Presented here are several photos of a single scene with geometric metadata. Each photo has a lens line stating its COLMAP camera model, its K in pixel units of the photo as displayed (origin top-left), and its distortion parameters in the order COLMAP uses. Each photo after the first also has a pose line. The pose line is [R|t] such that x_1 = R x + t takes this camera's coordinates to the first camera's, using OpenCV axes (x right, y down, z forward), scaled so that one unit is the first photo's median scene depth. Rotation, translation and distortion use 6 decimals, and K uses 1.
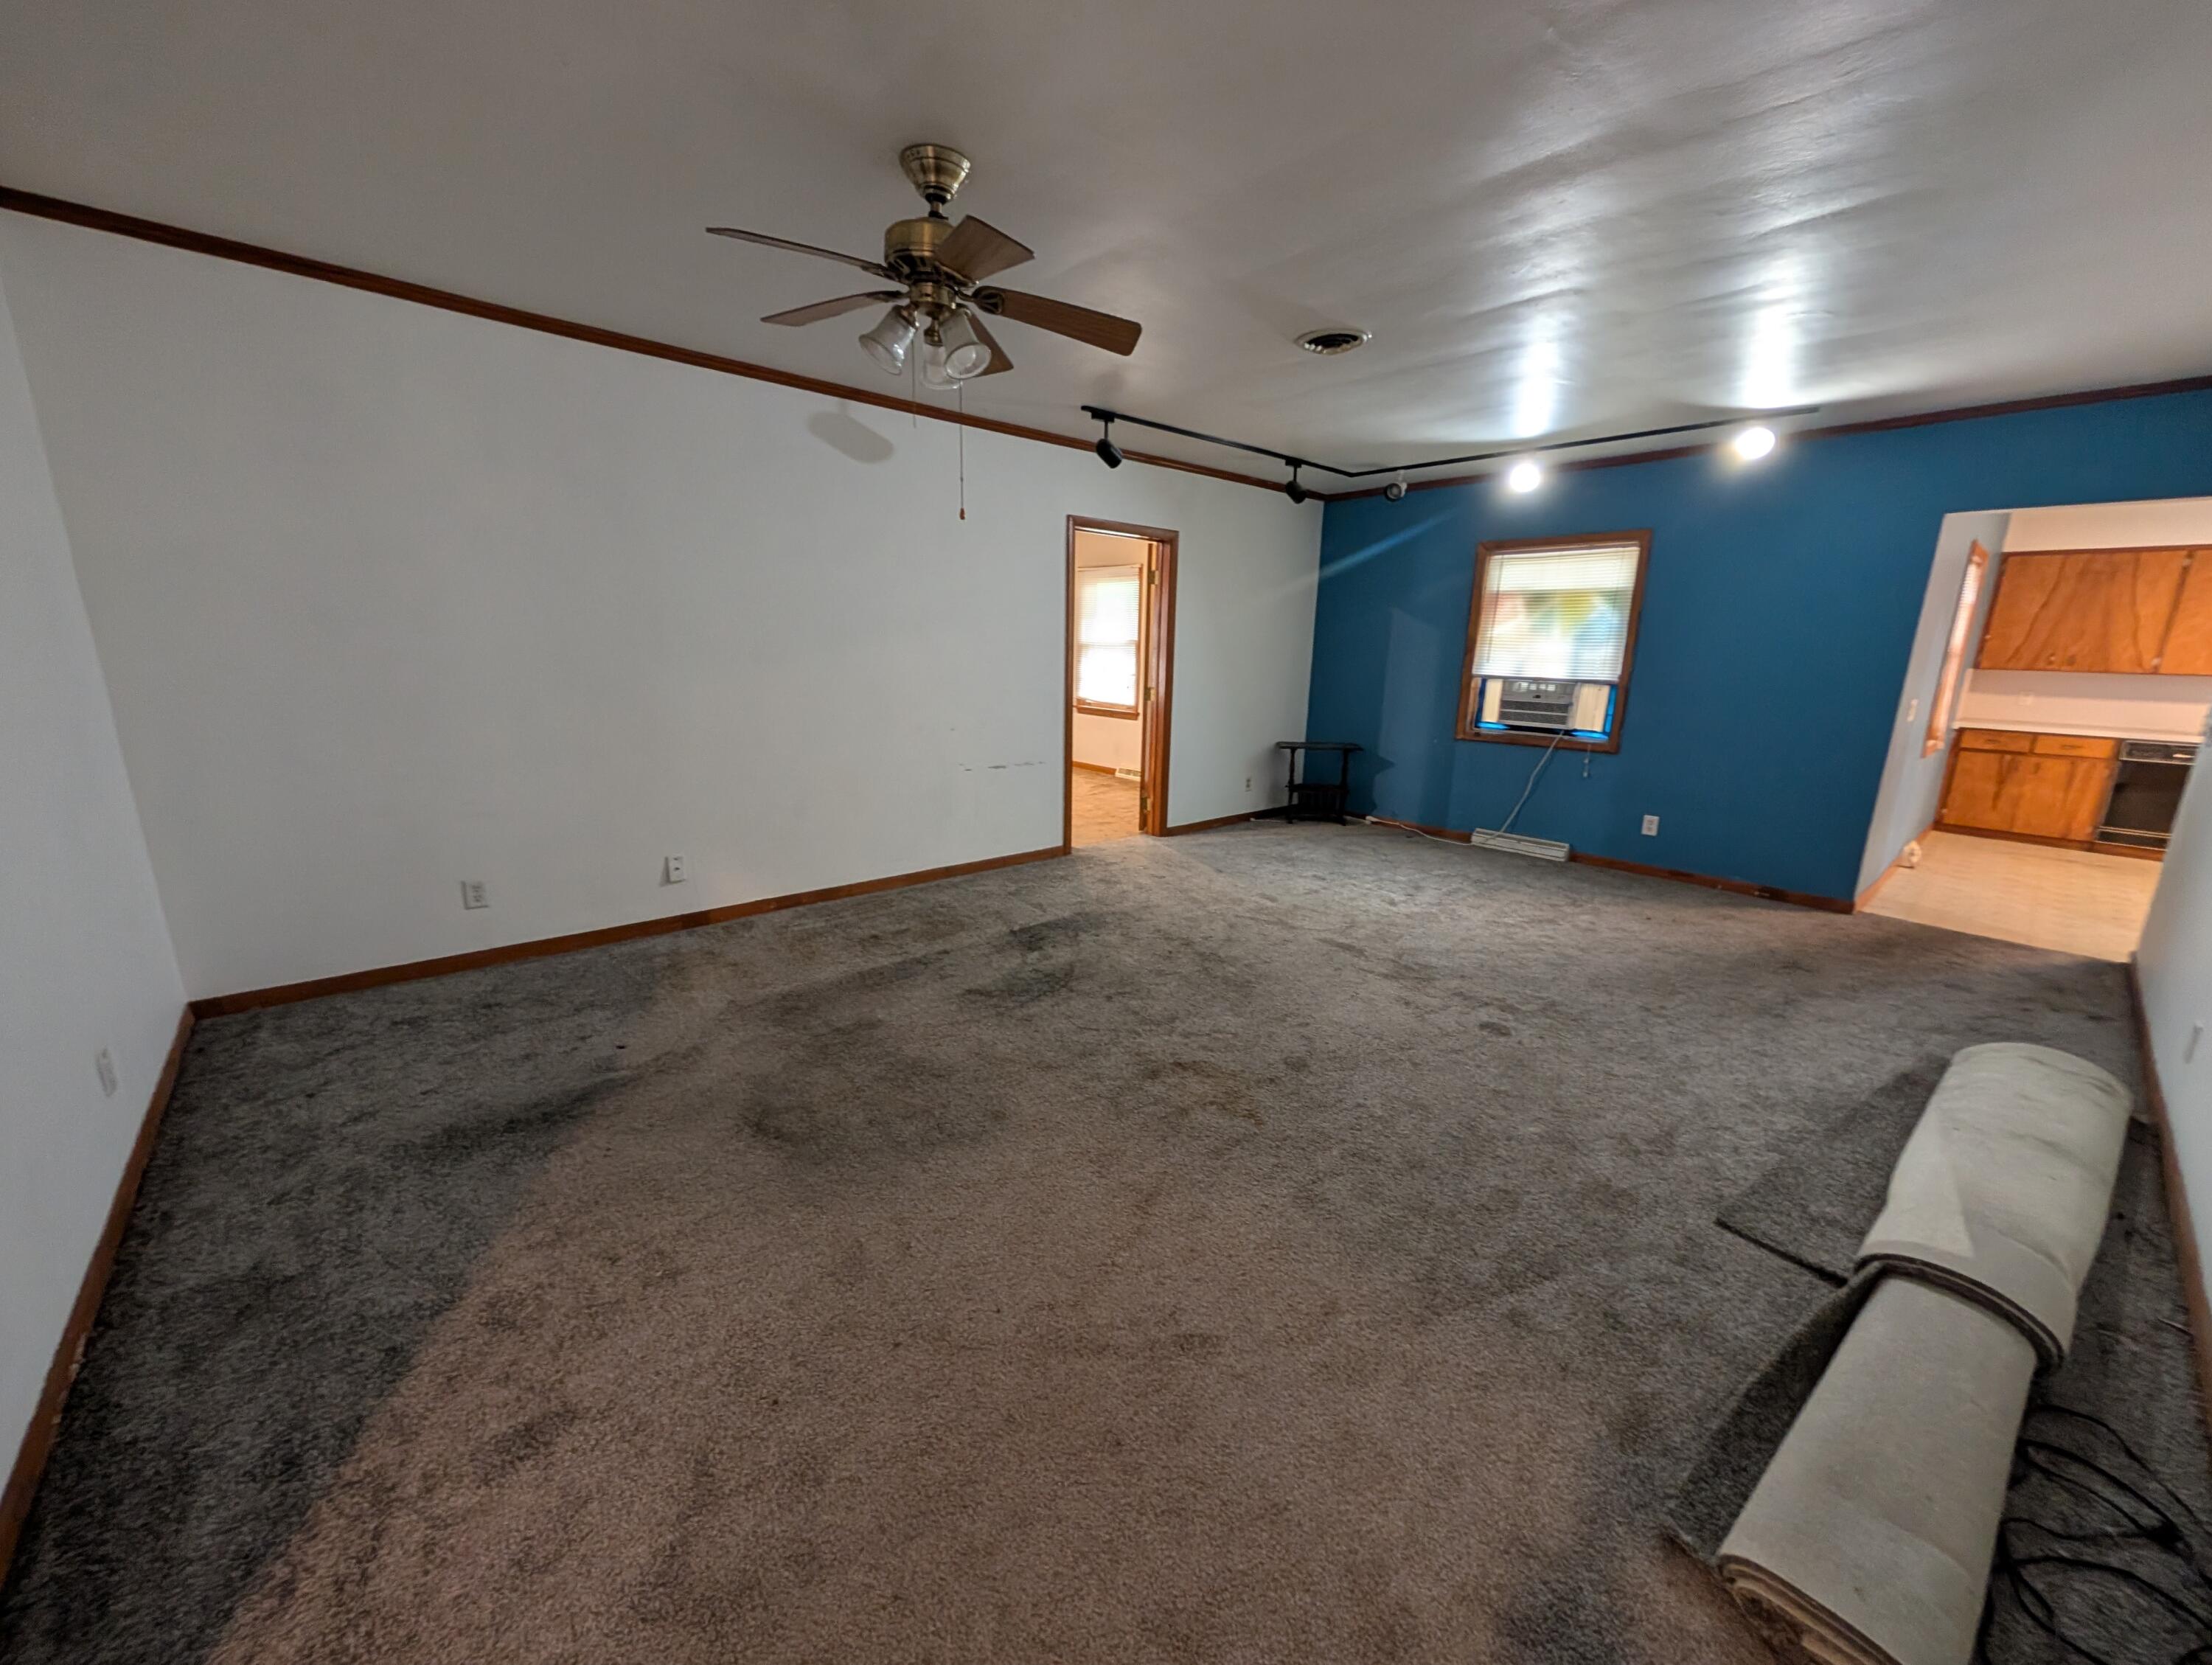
lens RADIAL K [[838.1, 0, 1096.0], [0, 838.1, 838.9], [0, 0, 1]] dist [-0.002127, 0.000067]
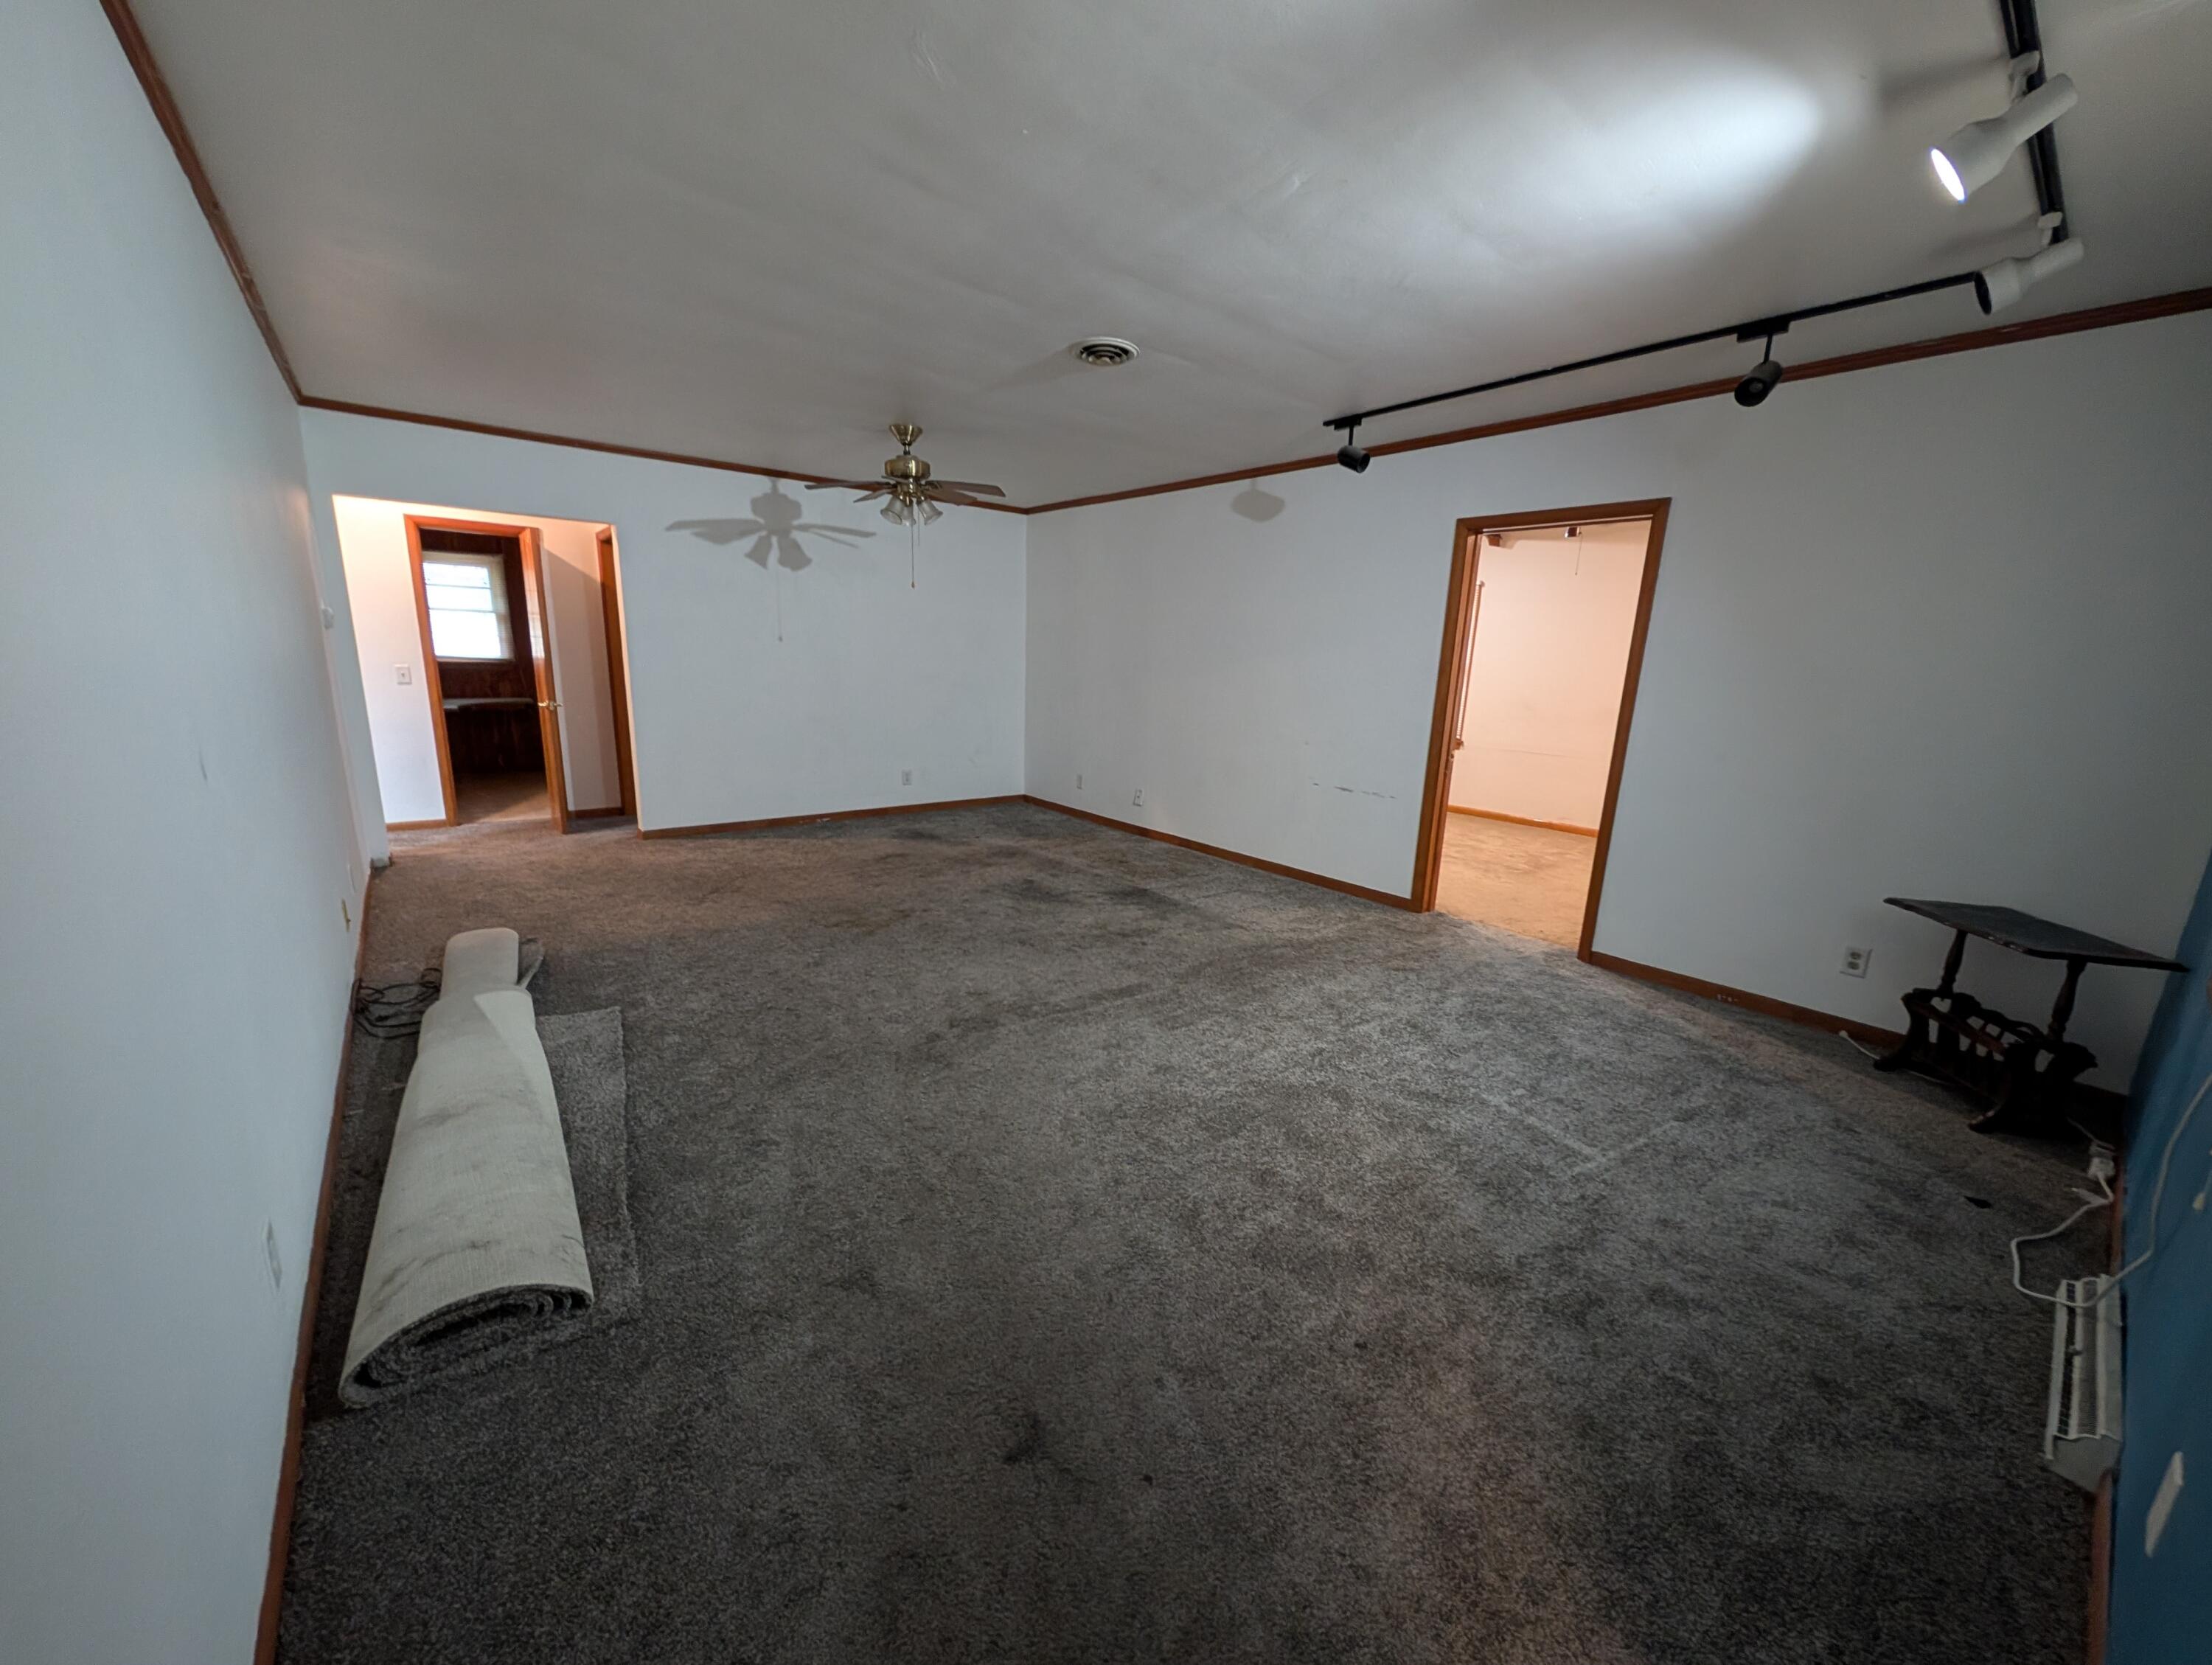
lens RADIAL K [[842.0, 0, 1098.6], [0, 842.0, 840.1], [0, 0, 1]] dist [0.000537, 0.000468]
pose [[-0.042690, 0.196841, -0.979505, 0.974485], [-0.263534, 0.943459, 0.201083, -0.167721], [0.963705, 0.266718, 0.011598, 0.791947]]
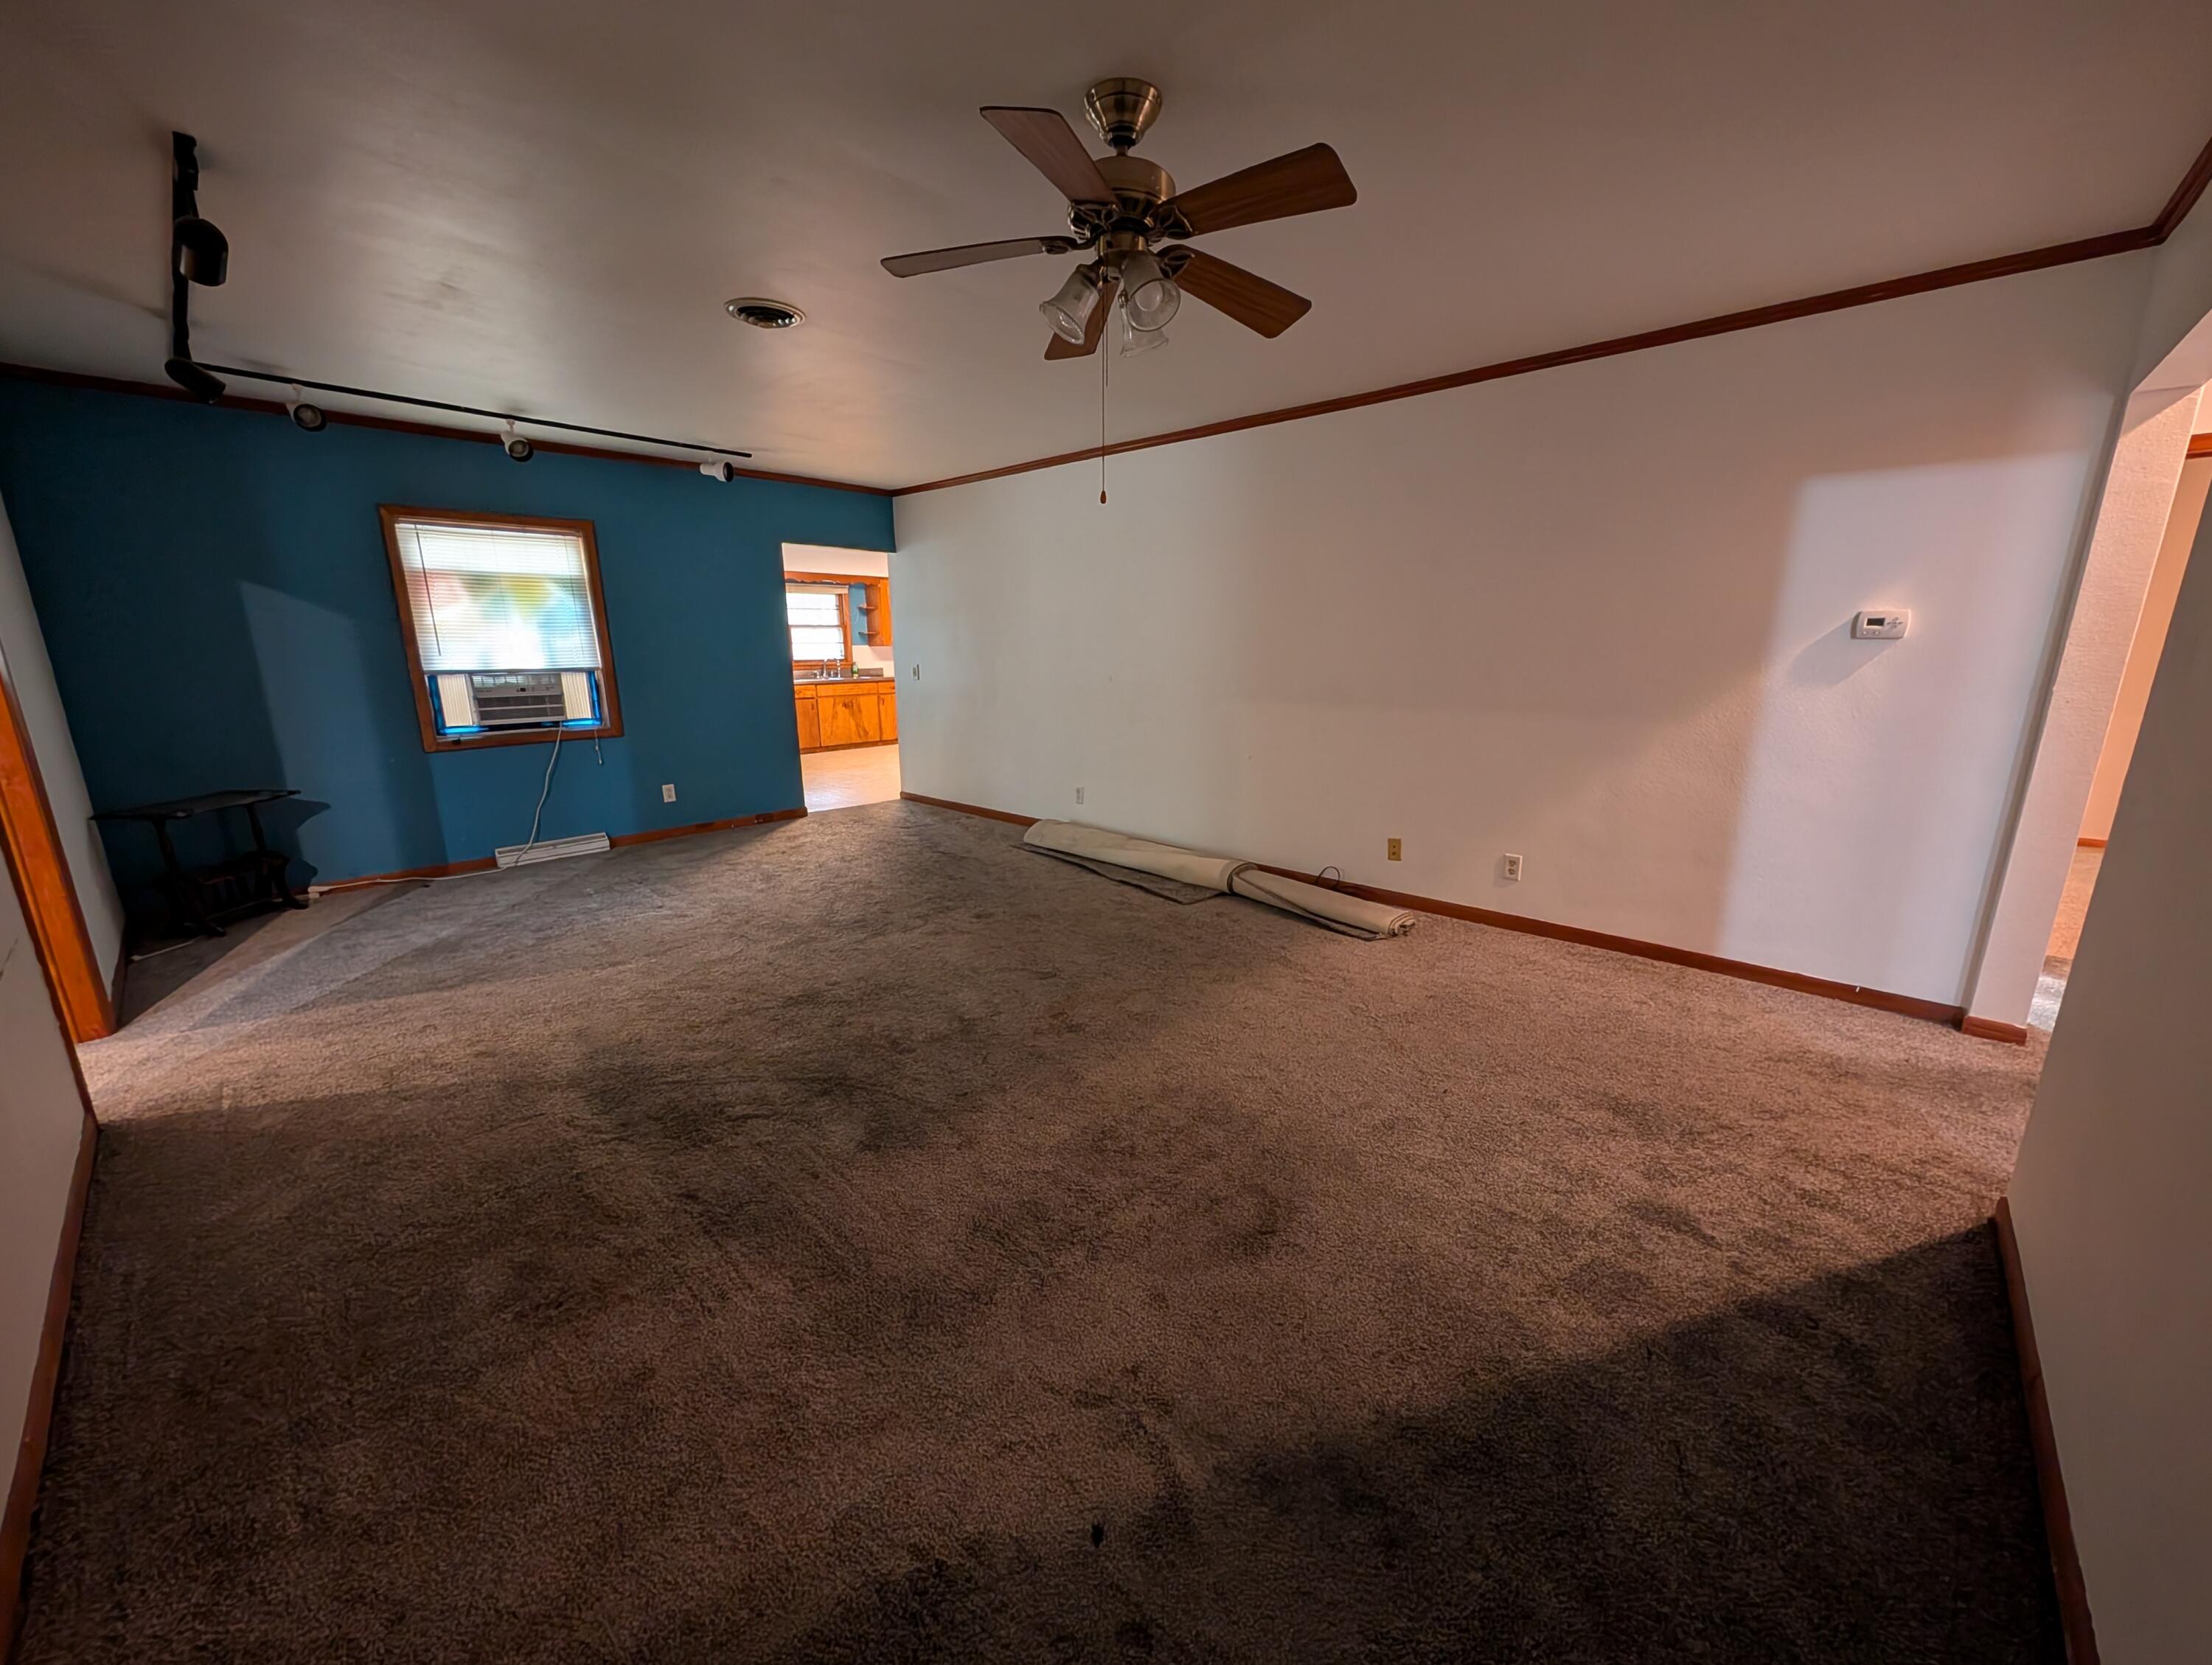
lens RADIAL K [[842.0, 0, 1098.6], [0, 842.0, 840.1], [0, 0, 1]] dist [0.000537, 0.000468]
pose [[-0.098102, -0.249880, 0.963294, -0.567854], [0.229705, 0.936140, 0.266229, -0.143403], [-0.968303, 0.247391, -0.034439, 0.568117]]
